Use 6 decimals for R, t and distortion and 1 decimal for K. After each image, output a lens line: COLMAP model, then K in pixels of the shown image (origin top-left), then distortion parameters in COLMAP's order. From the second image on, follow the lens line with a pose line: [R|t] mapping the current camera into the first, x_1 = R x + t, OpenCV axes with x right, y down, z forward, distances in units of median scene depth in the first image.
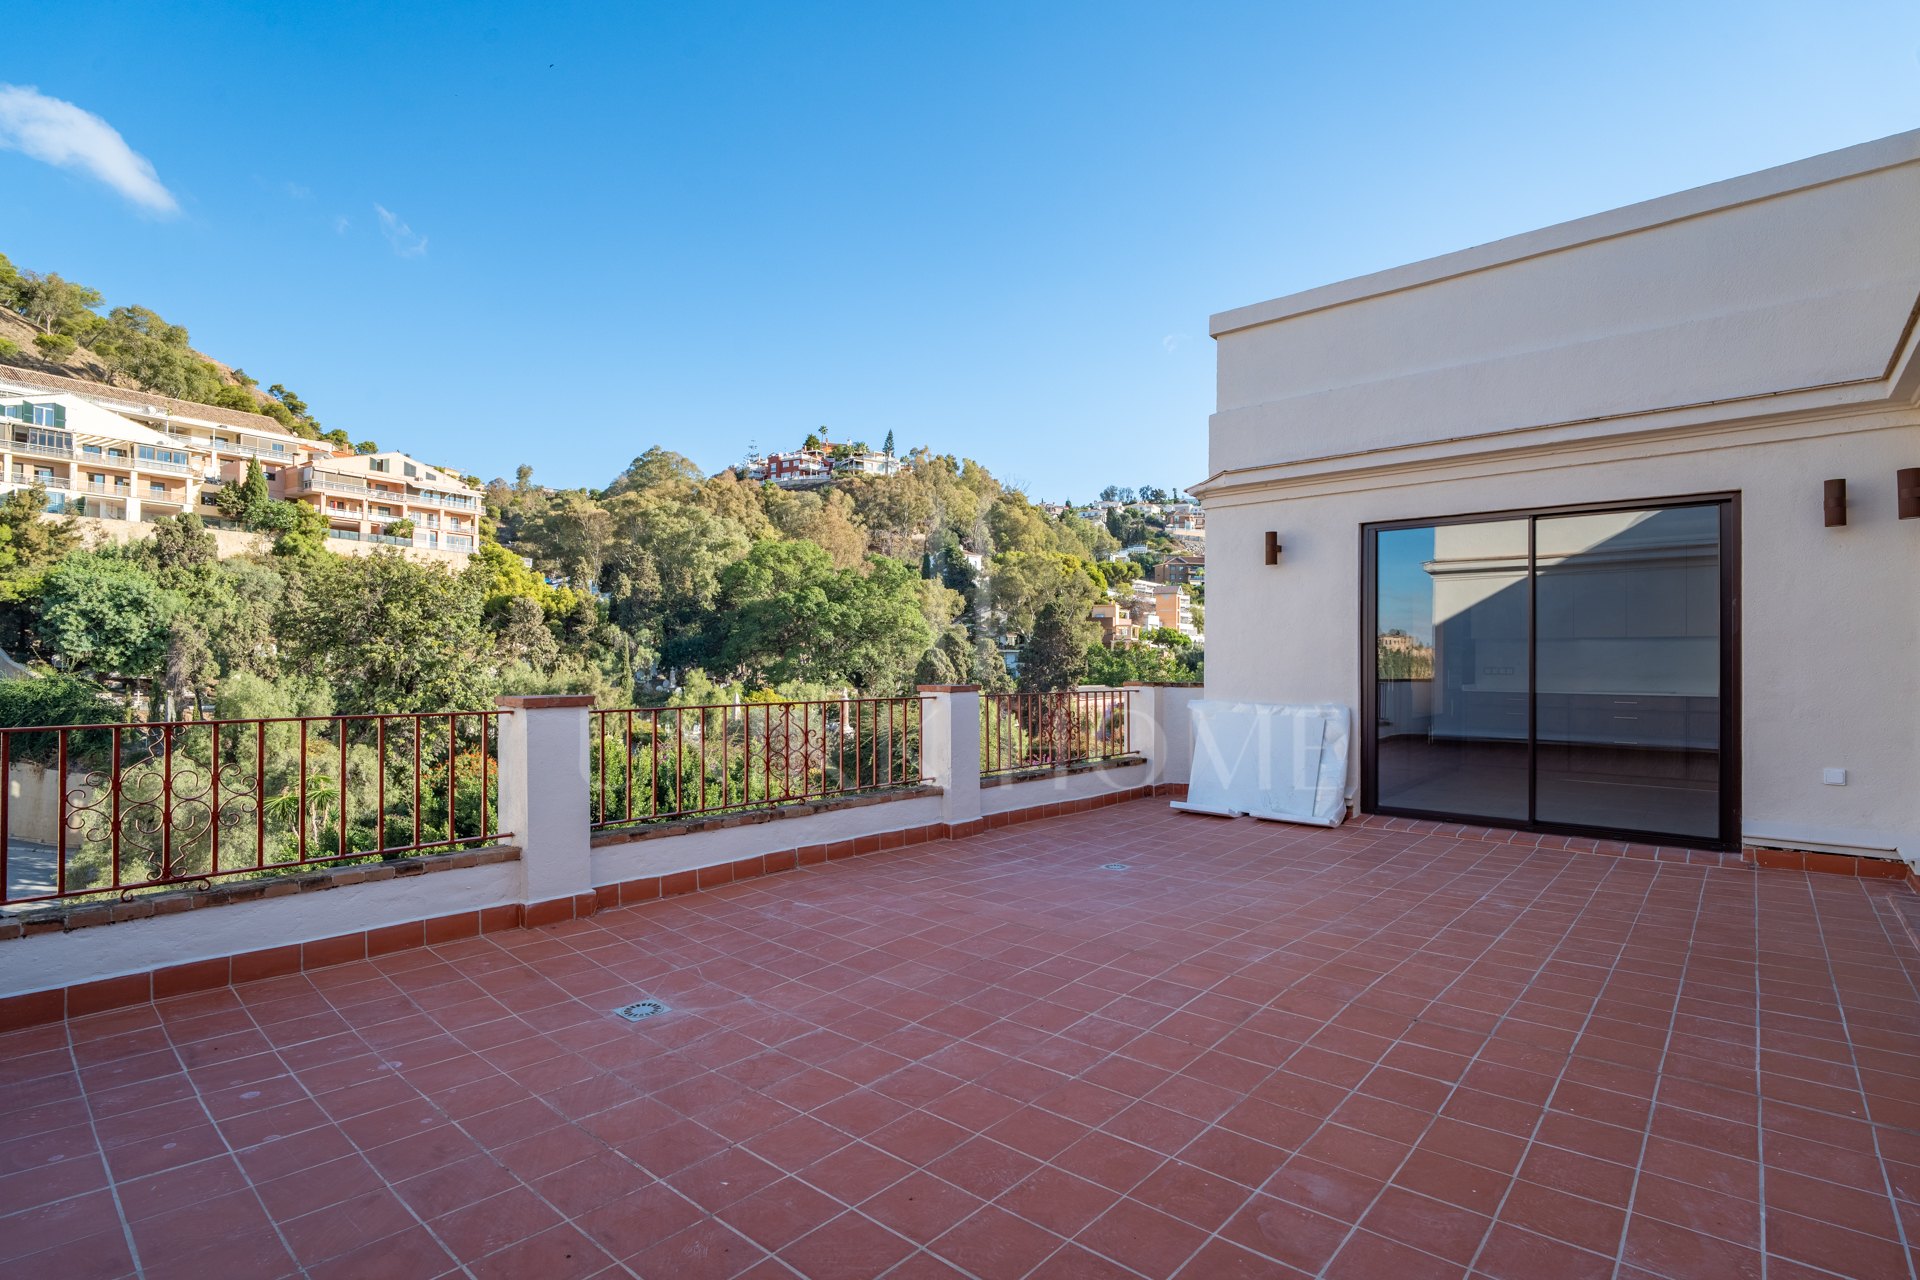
lens RADIAL K [[912.9, 0, 960.0], [0, 912.9, 652.4], [0, 0, 1]] dist [-0.001104, -0.000735]
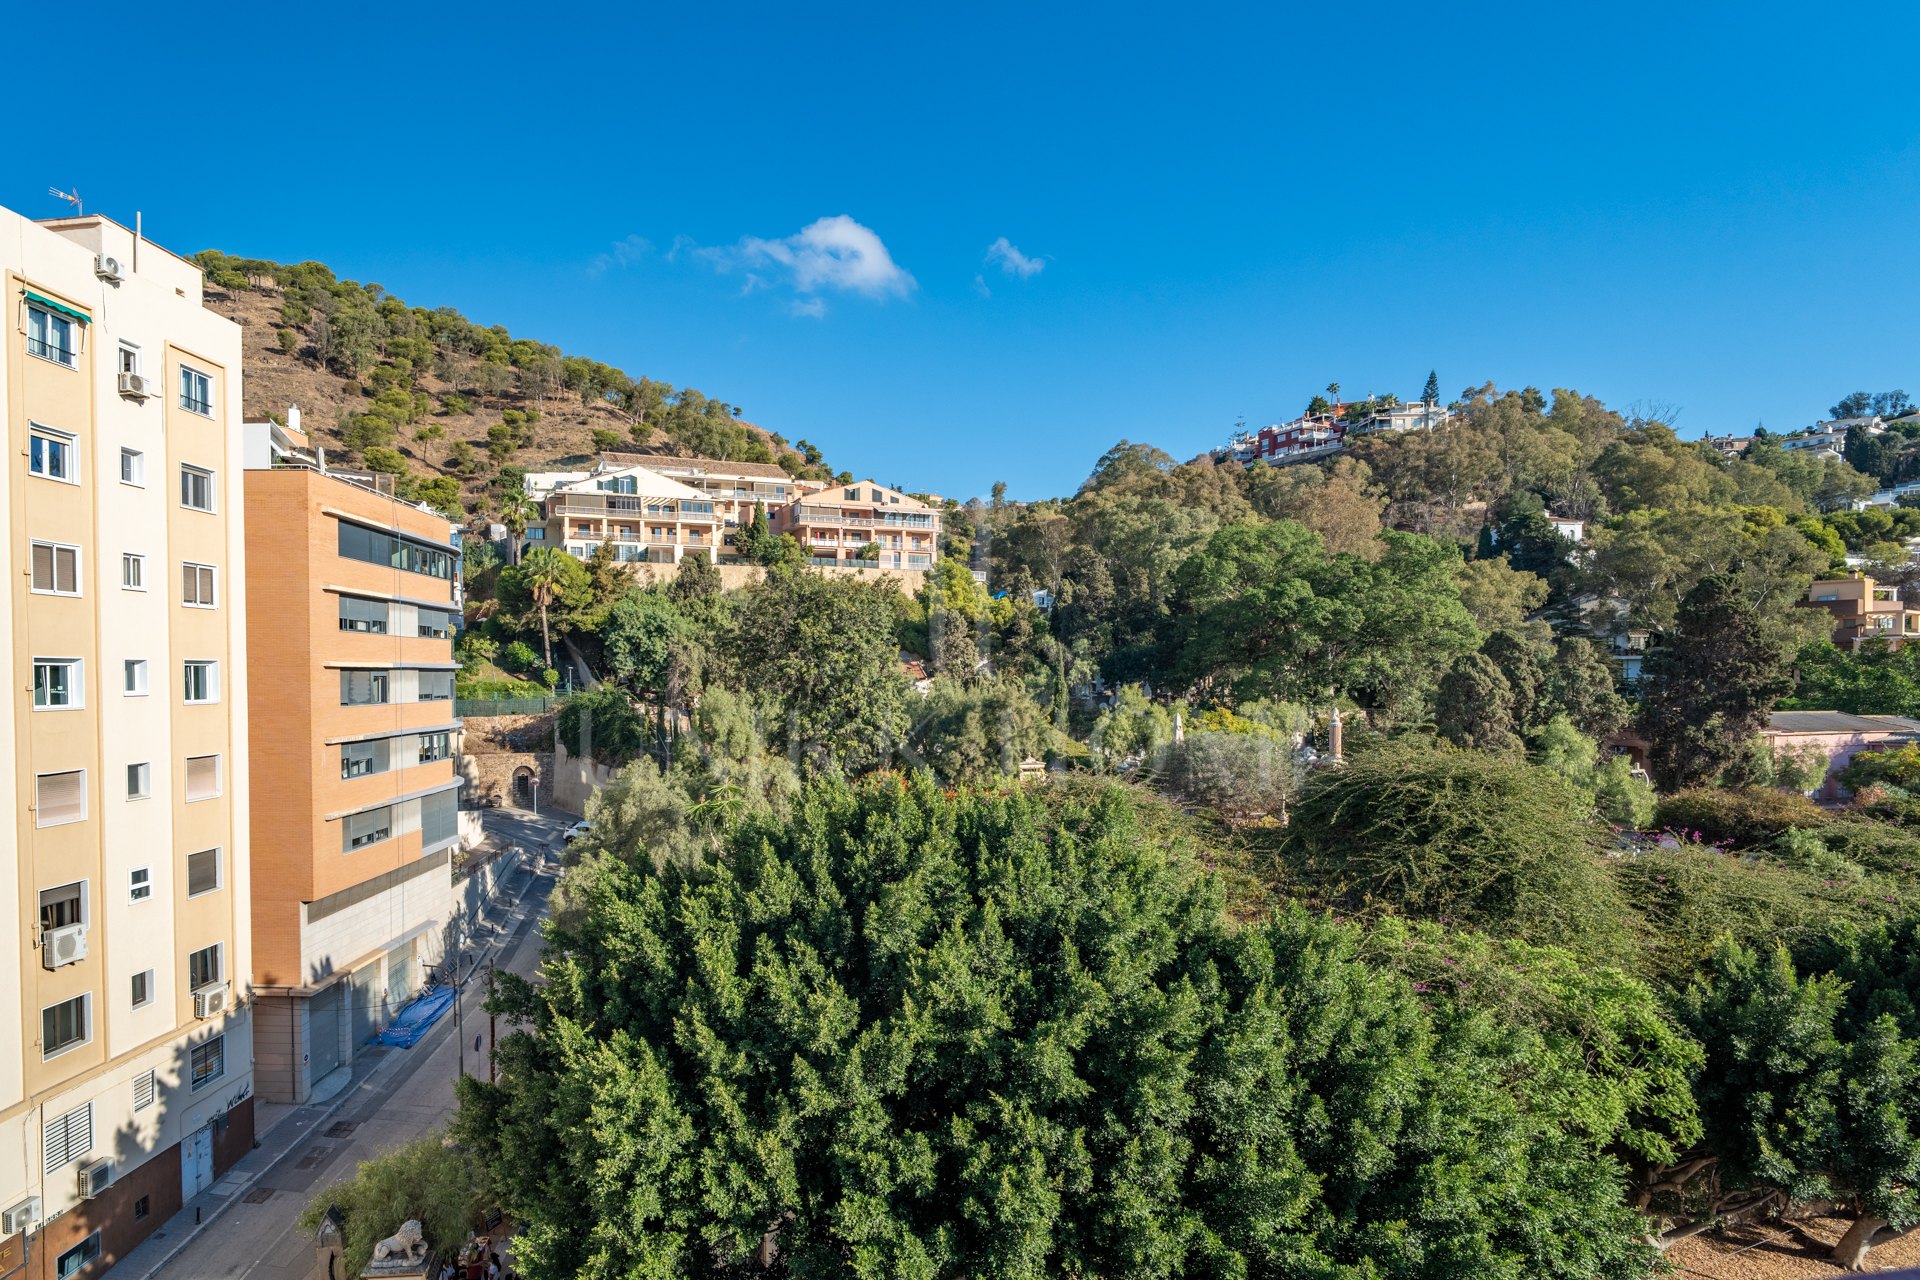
lens RADIAL K [[784.3, 0, 980.6], [0, 784.3, 691.2], [0, 0, 1]] dist [-0.002830, -0.001730]
pose [[0.778601, 0.005428, -0.627496, 0.052898], [0.011179, 0.999684, 0.022517, 0.006311], [0.627420, -0.024547, 0.778294, 0.313531]]
